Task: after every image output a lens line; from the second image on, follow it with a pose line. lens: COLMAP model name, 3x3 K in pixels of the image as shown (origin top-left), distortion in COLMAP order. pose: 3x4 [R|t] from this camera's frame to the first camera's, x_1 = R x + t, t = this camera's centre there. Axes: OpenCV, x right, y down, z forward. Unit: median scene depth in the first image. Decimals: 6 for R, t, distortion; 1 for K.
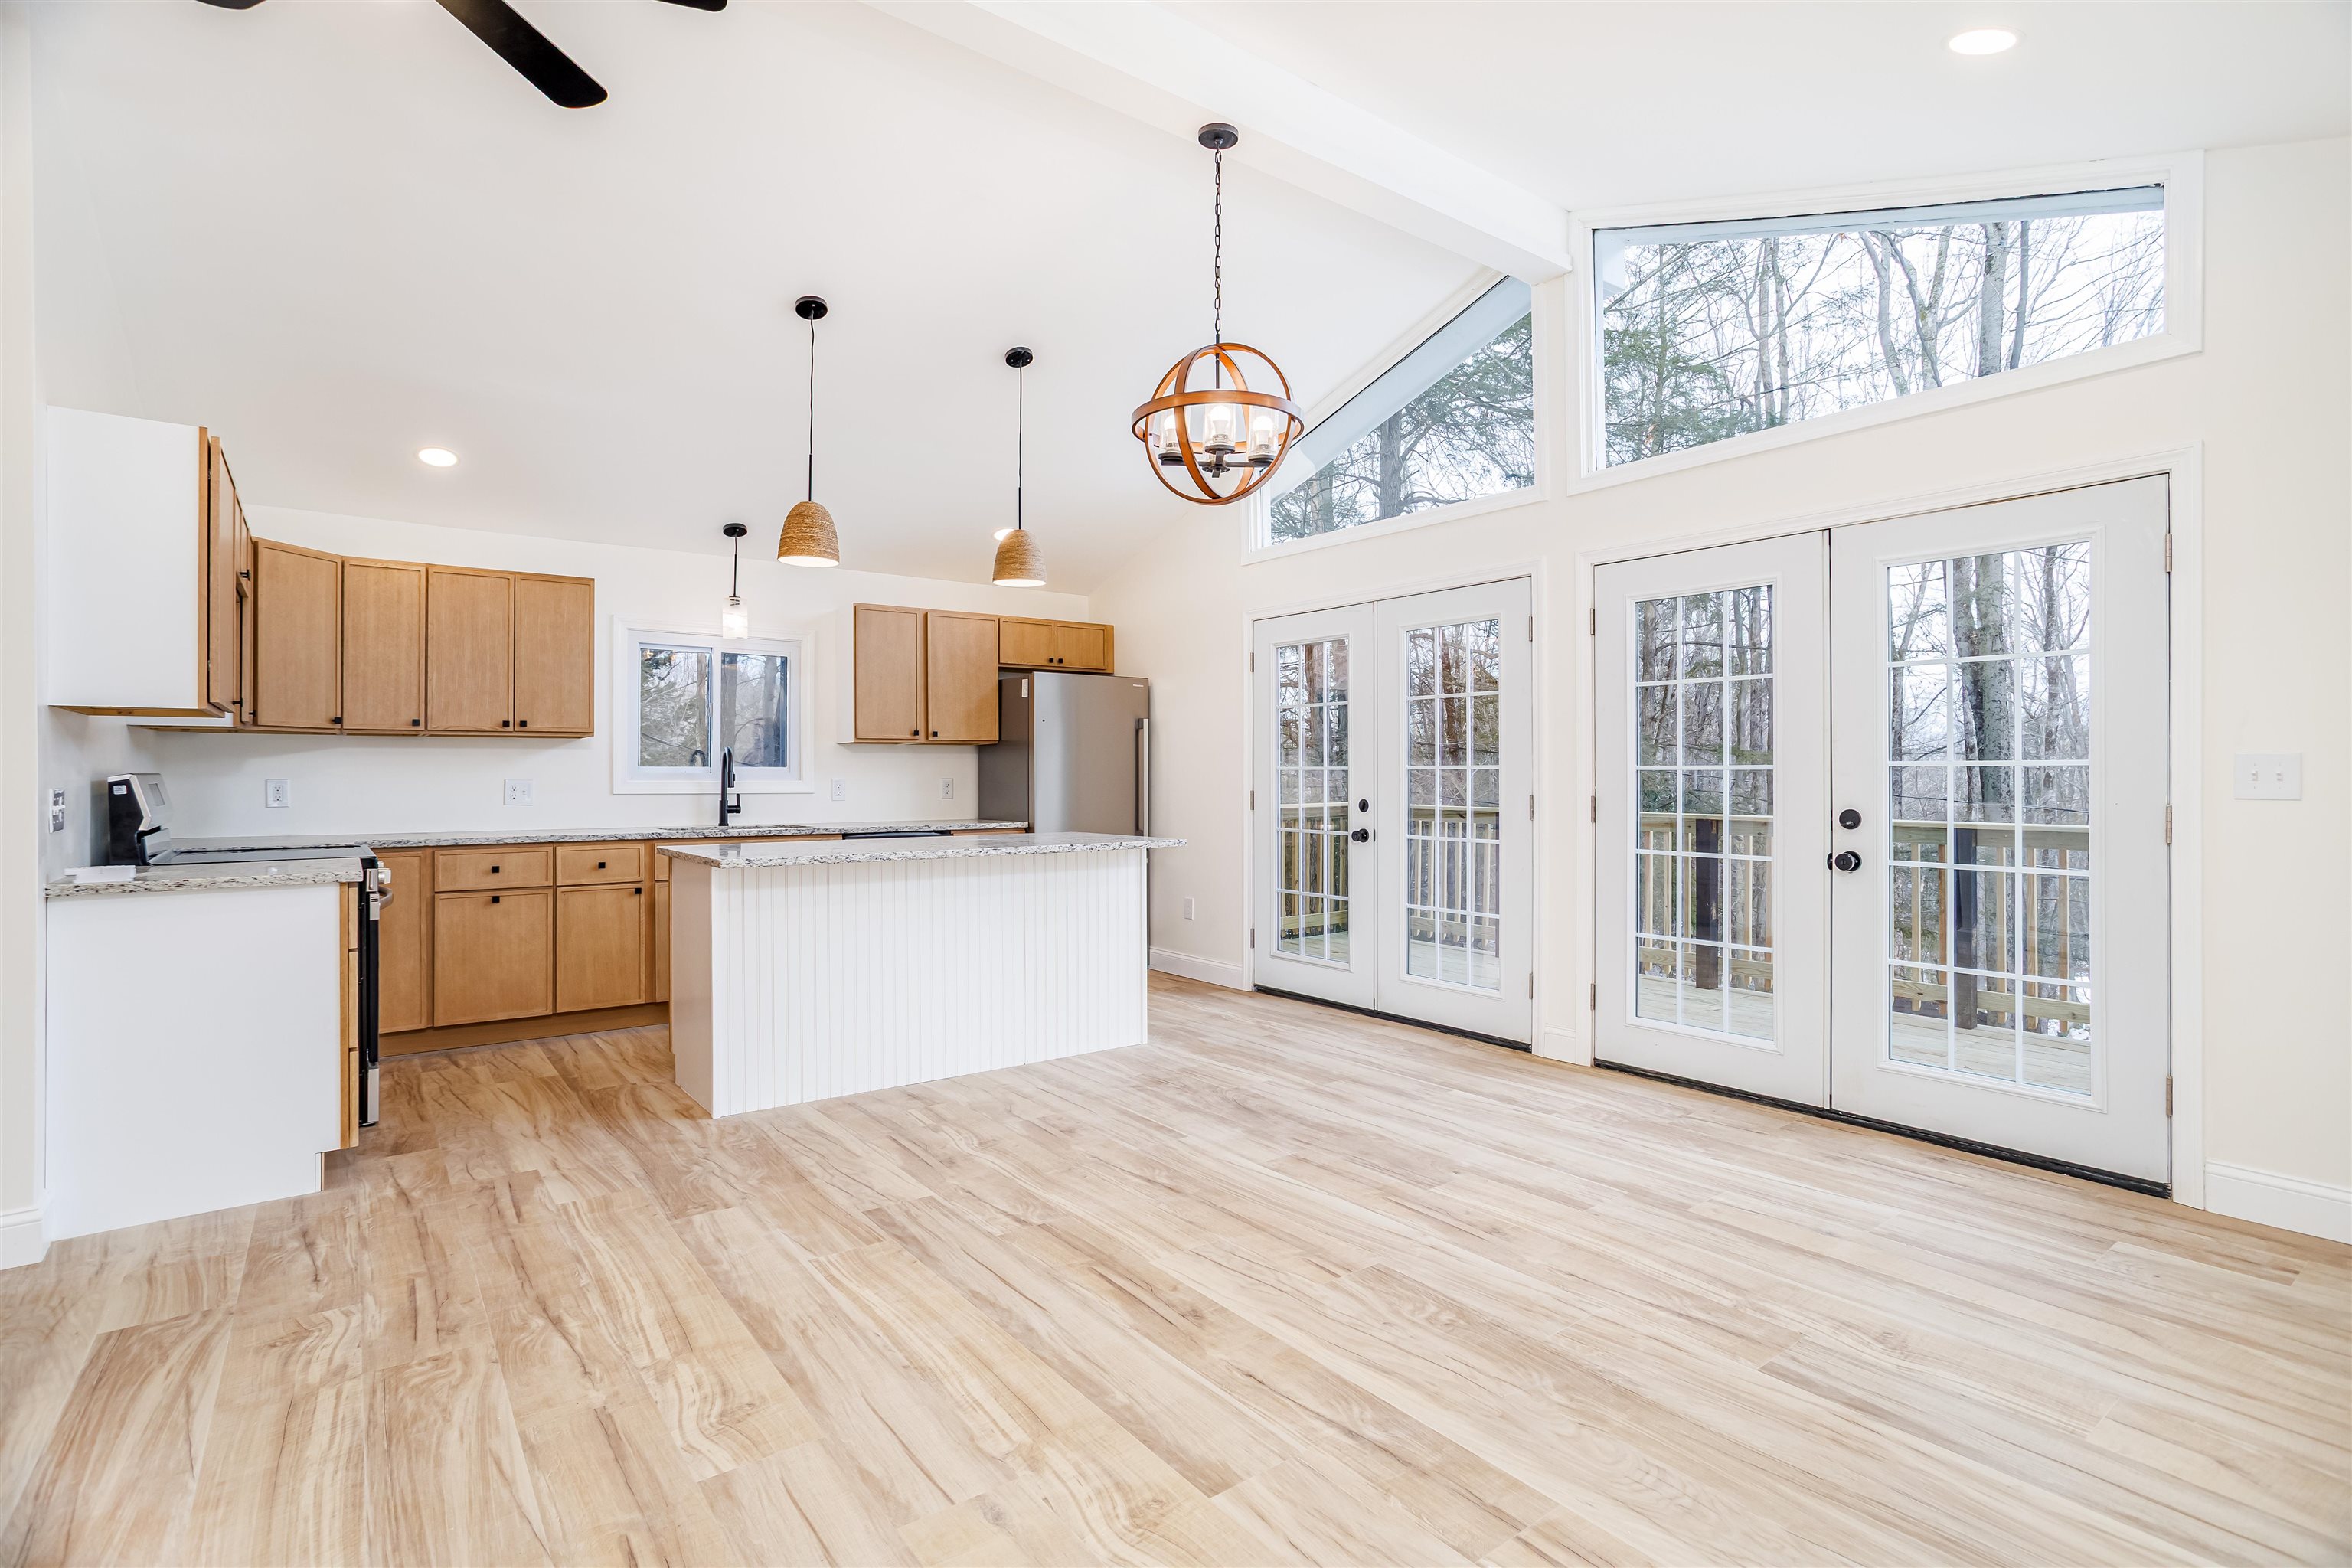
lens RADIAL K [[1121.3, 0, 1169.1], [0, 1121.3, 773.5], [0, 0, 1]] dist [-0.062360, 0.039782]
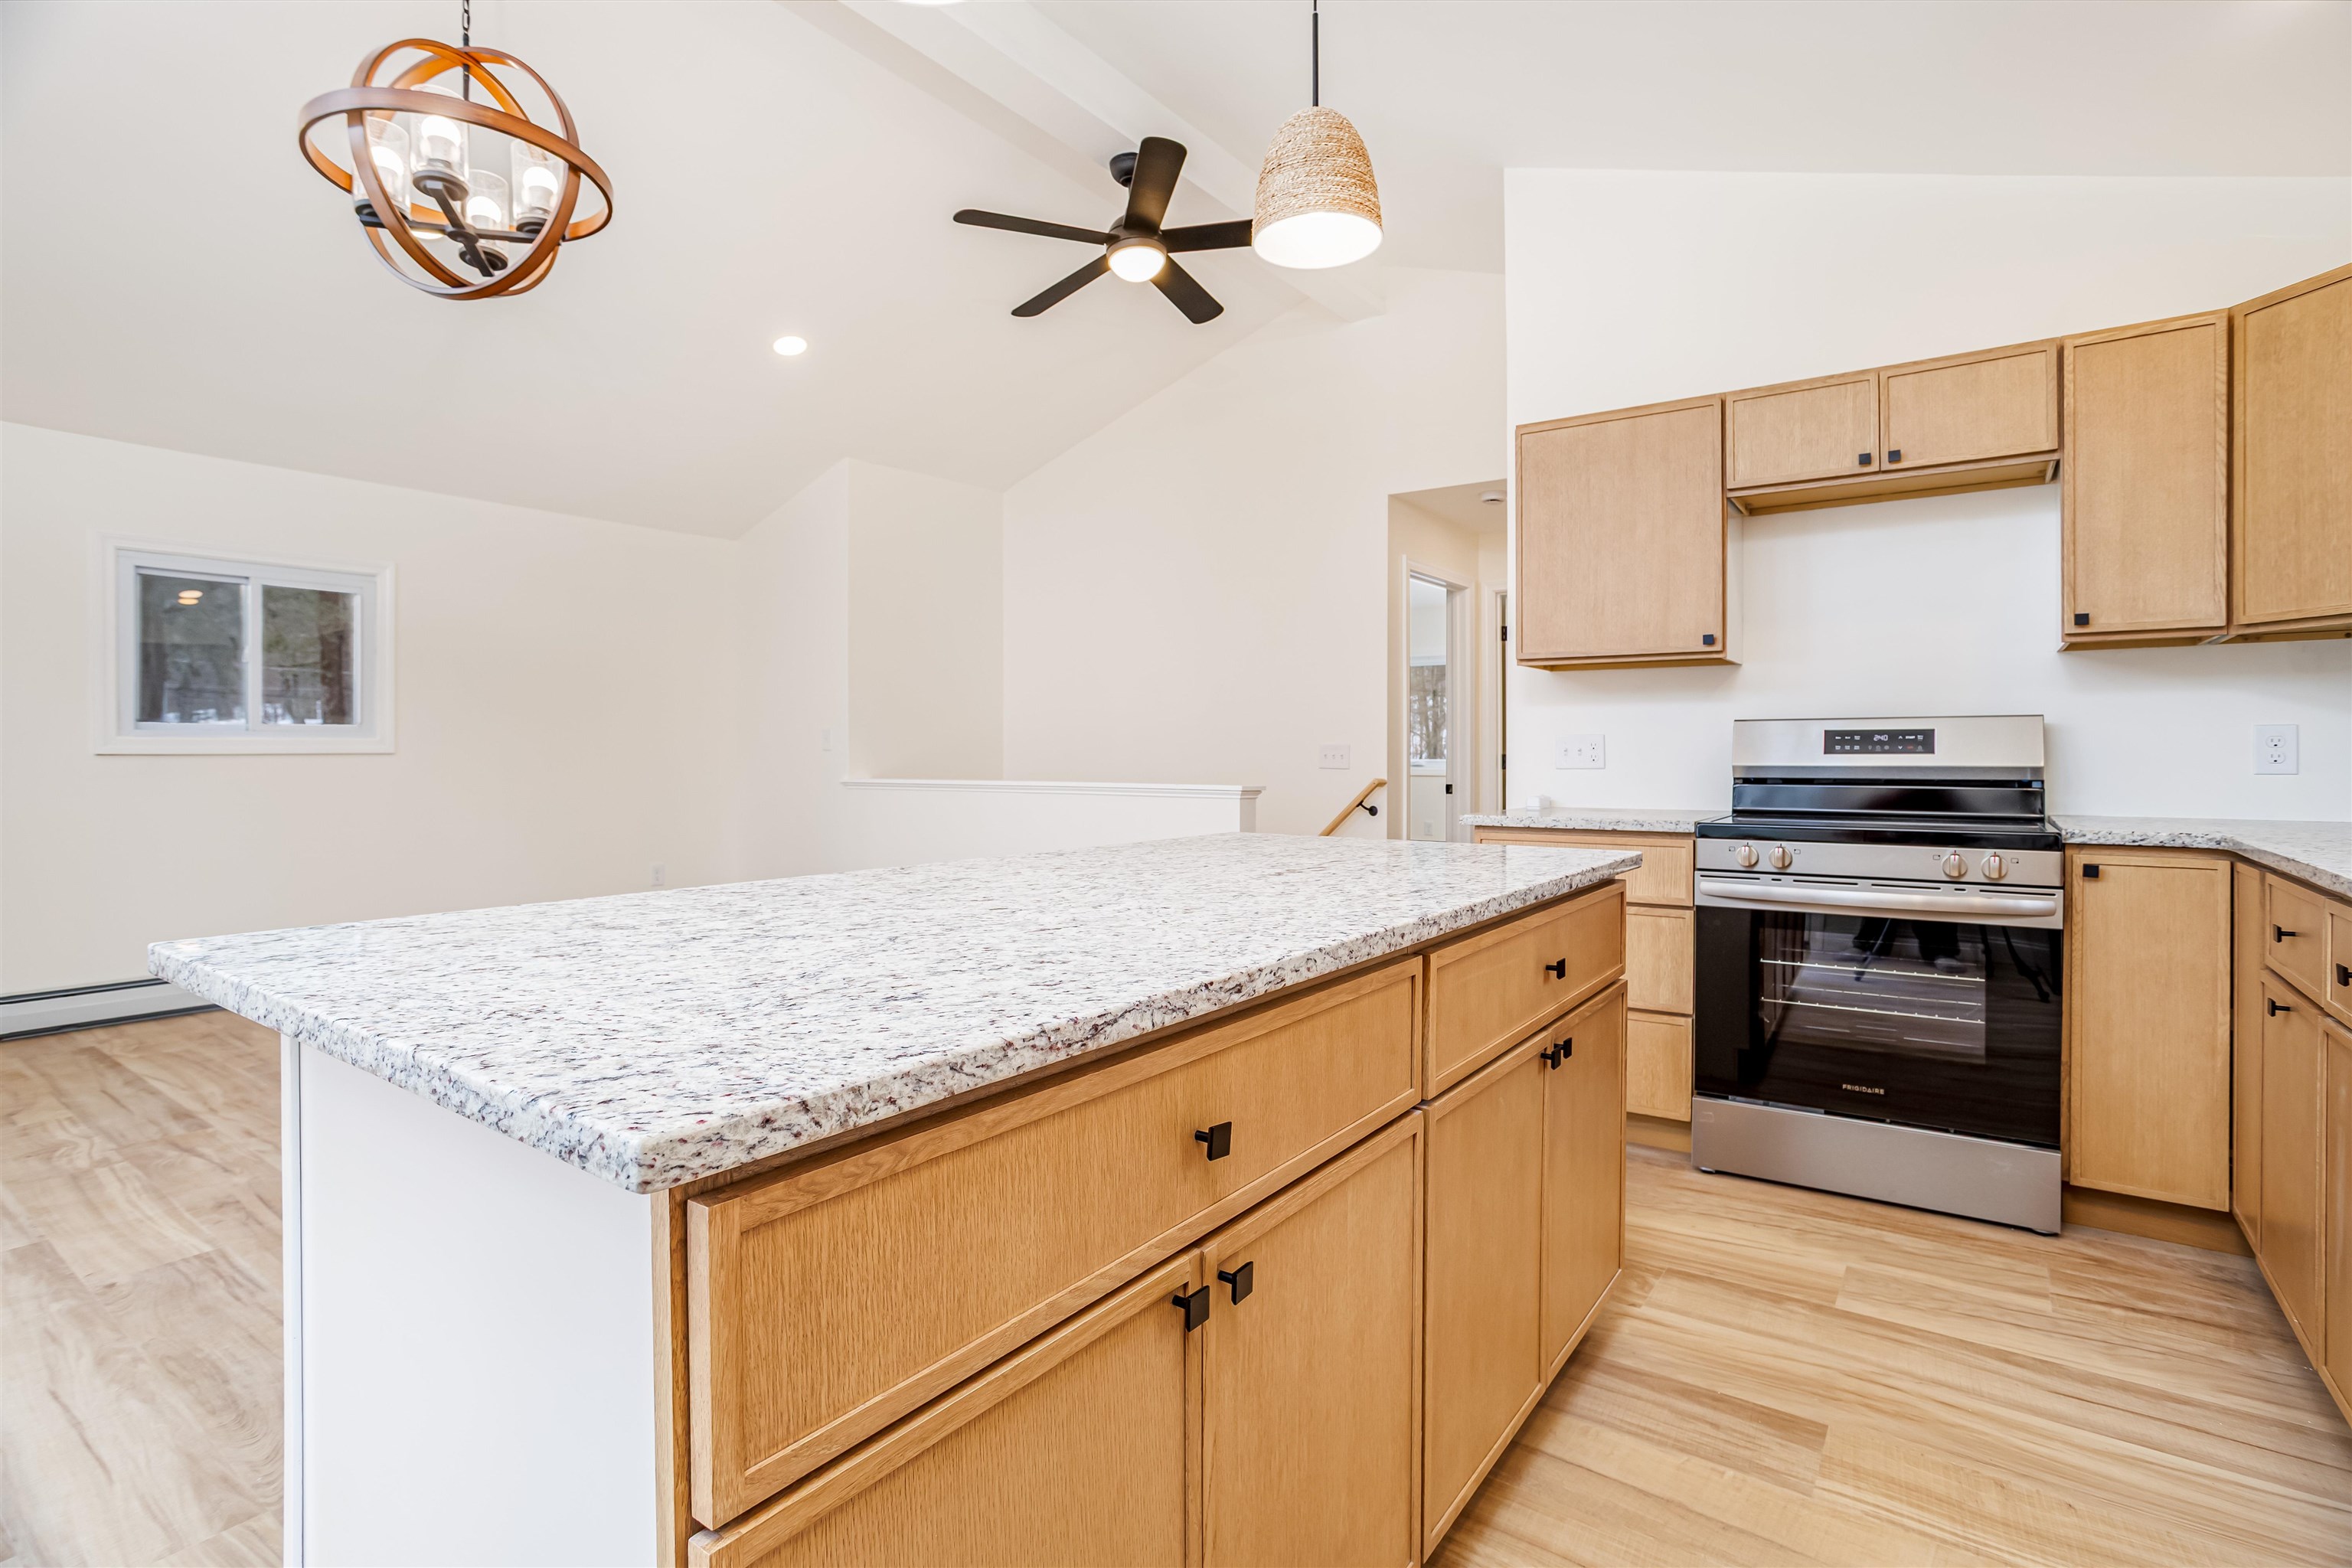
lens RADIAL K [[1135.3, 0, 1193.8], [0, 1135.3, 755.0], [0, 0, 1]] dist [-0.049332, 0.025908]
pose [[-0.951504, 0.001305, -0.307633, -0.190641], [0.001440, 0.999999, -0.000210, 0.036997], [0.307633, -0.000643, -0.951505, 2.109159]]
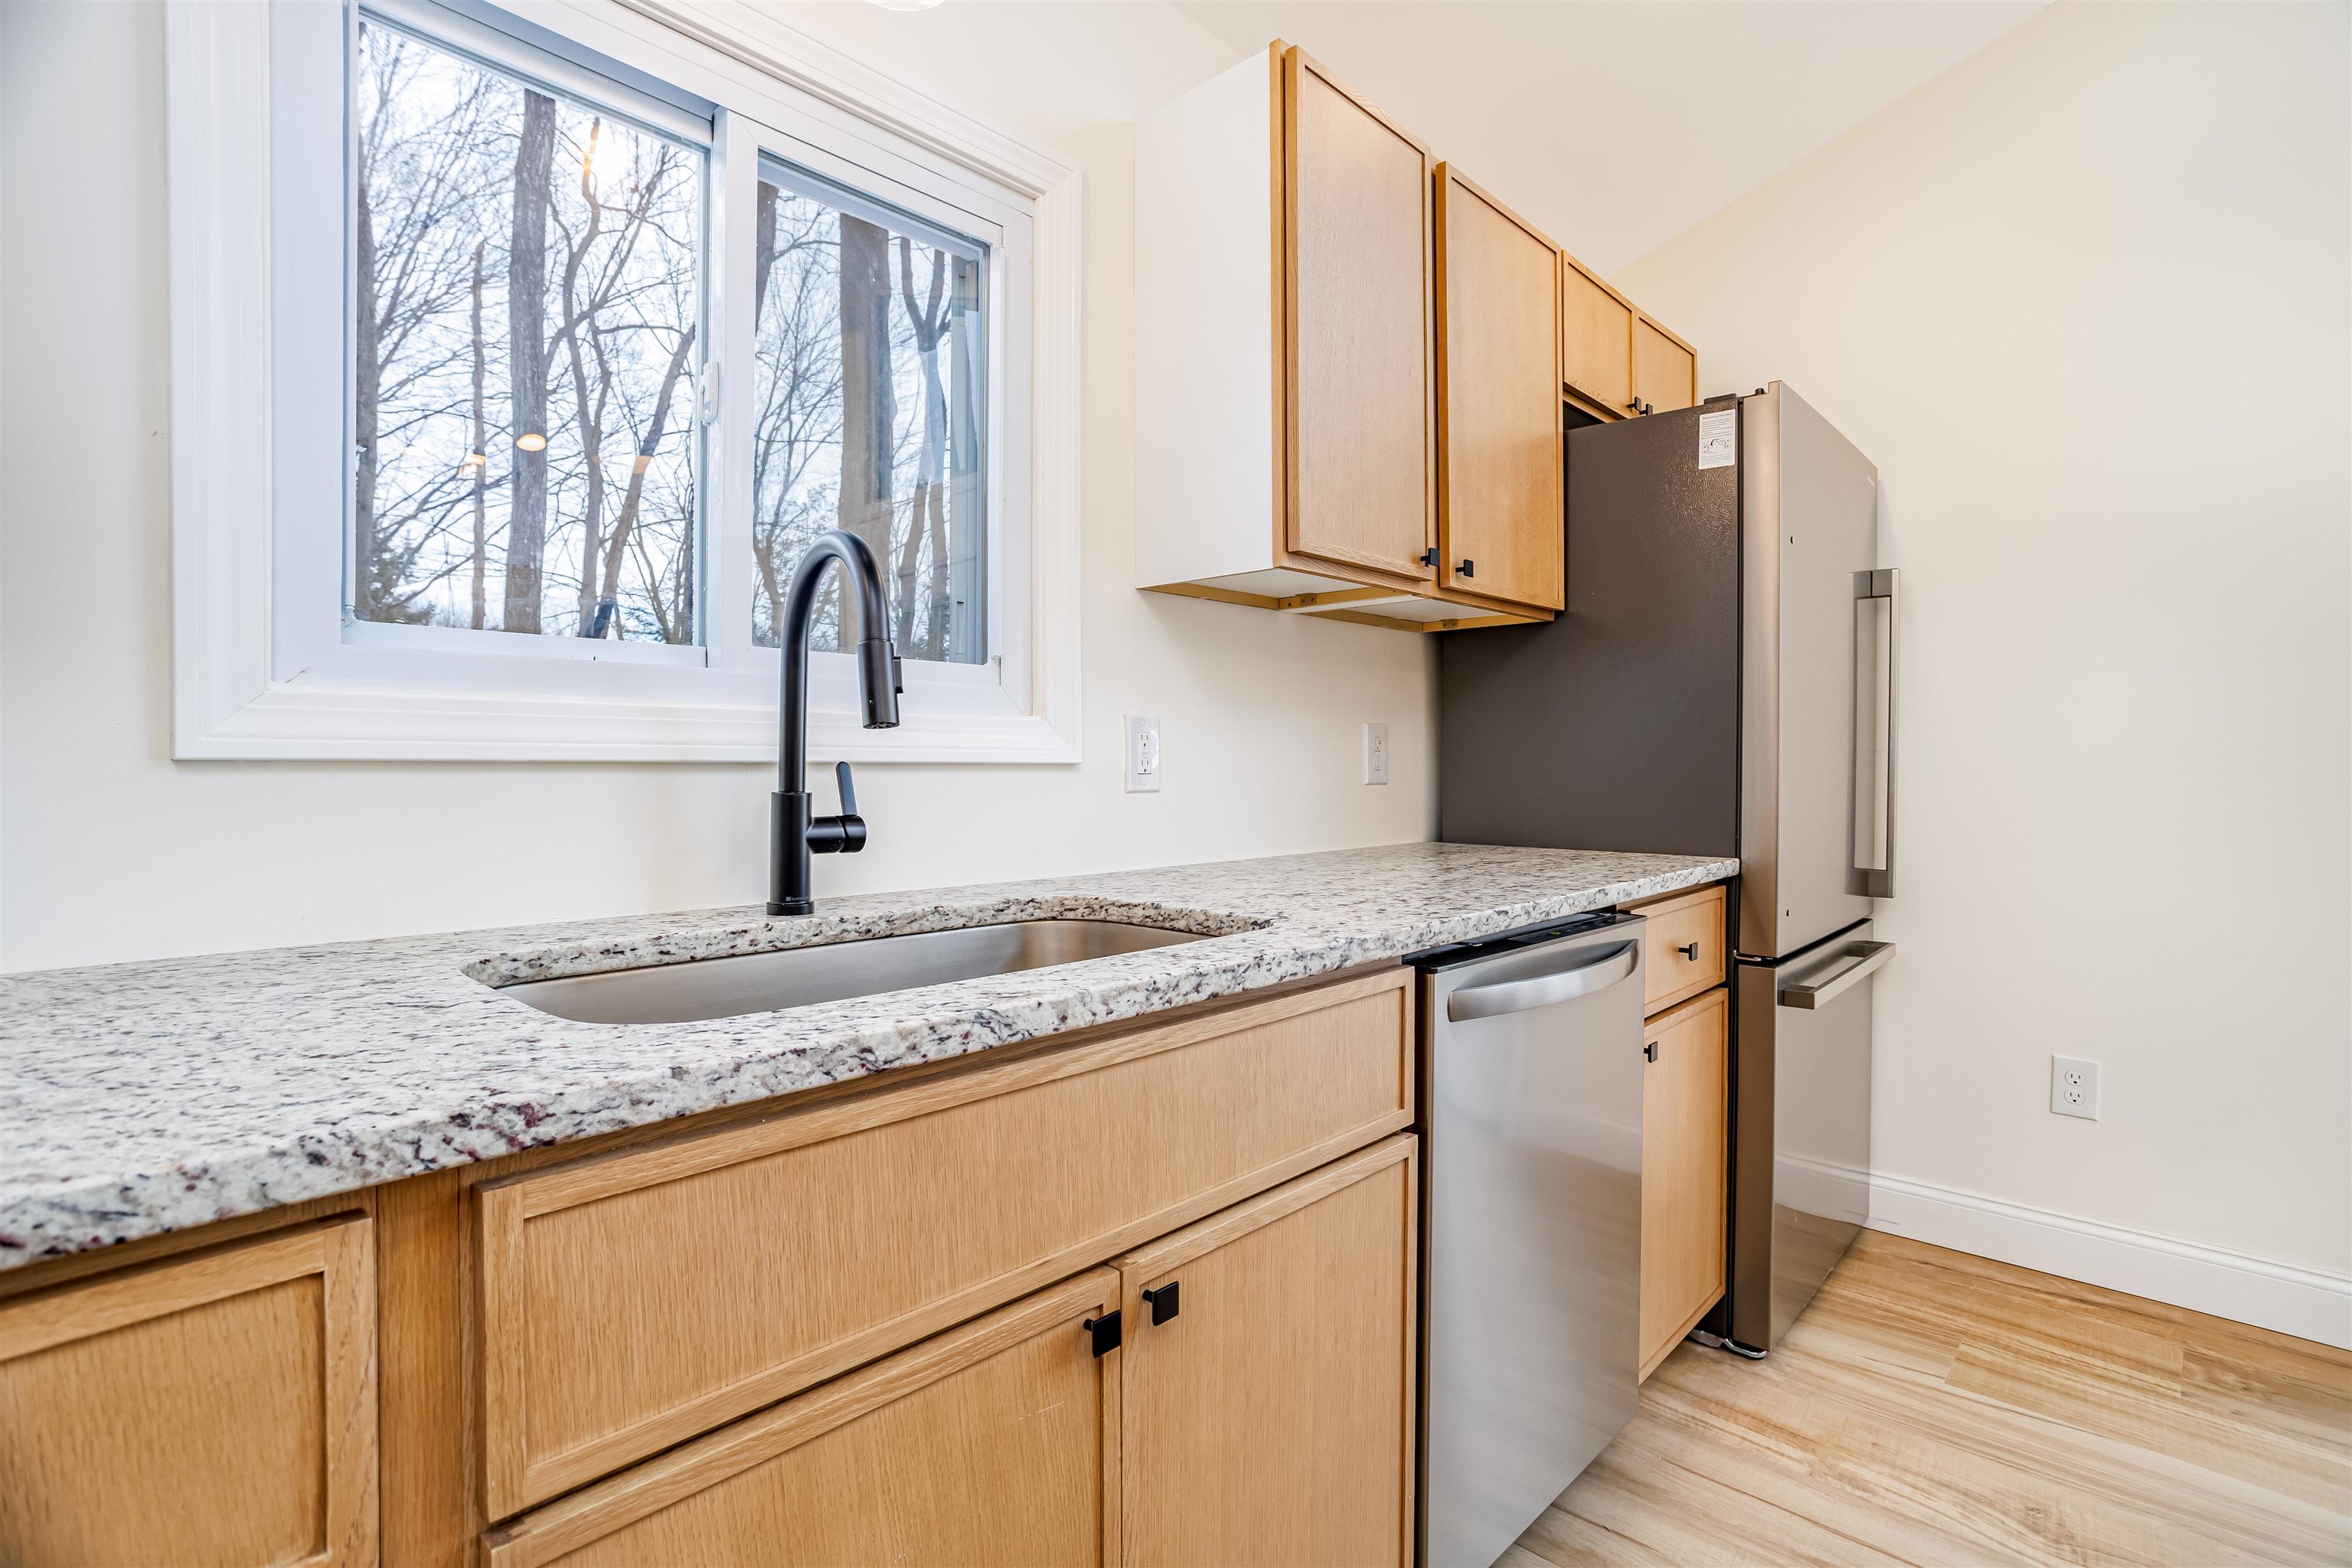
lens RADIAL K [[1139.3, 0, 1178.4], [0, 1139.3, 766.4], [0, 0, 1]] dist [-0.050596, 0.027938]
pose [[0.983836, 0.002644, 0.179055, -0.755631], [-0.003687, 0.999978, 0.005491, 0.035748], [-0.179036, -0.006063, 0.983824, 1.590371]]
